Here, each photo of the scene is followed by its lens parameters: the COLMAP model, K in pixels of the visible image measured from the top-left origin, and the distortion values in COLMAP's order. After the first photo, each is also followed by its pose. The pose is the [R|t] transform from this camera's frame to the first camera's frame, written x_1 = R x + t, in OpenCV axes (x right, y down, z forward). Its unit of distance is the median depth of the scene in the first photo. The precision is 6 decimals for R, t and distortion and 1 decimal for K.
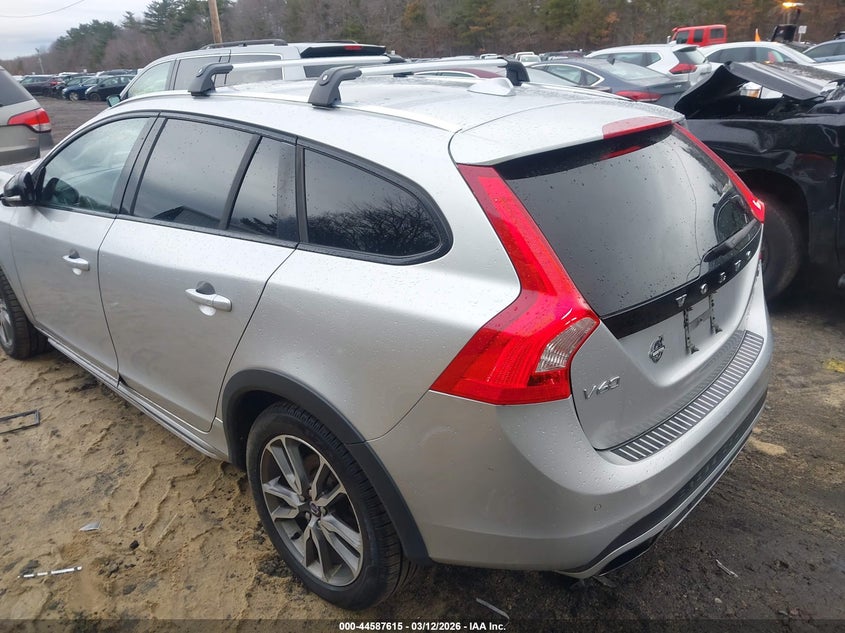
lens RADIAL K [[685.8, 0, 422.5], [0, 685.8, 316.5], [0, 0, 1]] dist [0.001353, -0.006908]
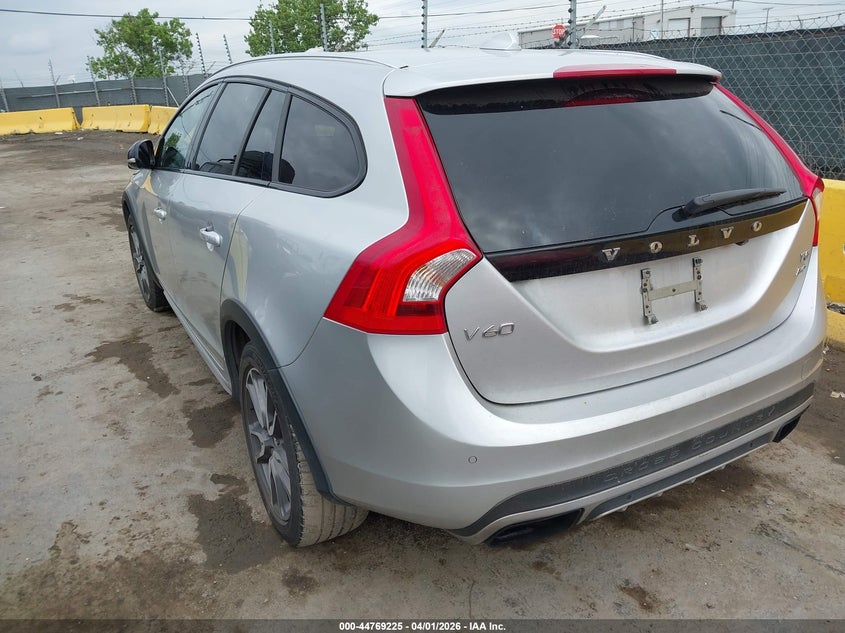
lens RADIAL K [[685.8, 0, 422.5], [0, 685.8, 316.5], [0, 0, 1]] dist [0.001353, -0.006908]
pose [[0.952870, 0.097997, -0.287114, 0.422406], [-0.109139, 0.993760, -0.023021, 0.110791], [0.283067, 0.053272, 0.957620, 0.084777]]
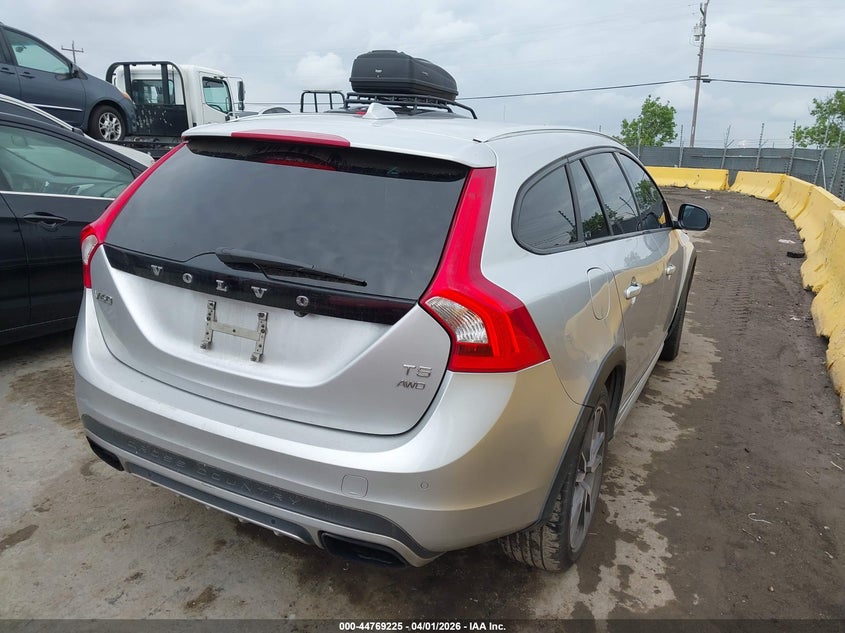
lens RADIAL K [[685.8, 0, 422.5], [0, 685.8, 316.5], [0, 0, 1]] dist [0.001353, -0.006908]
pose [[0.255942, 0.290672, -0.921956, 1.614631], [-0.420909, 0.892080, 0.164406, -0.337017], [0.870247, 0.345981, 0.350667, 1.049586]]
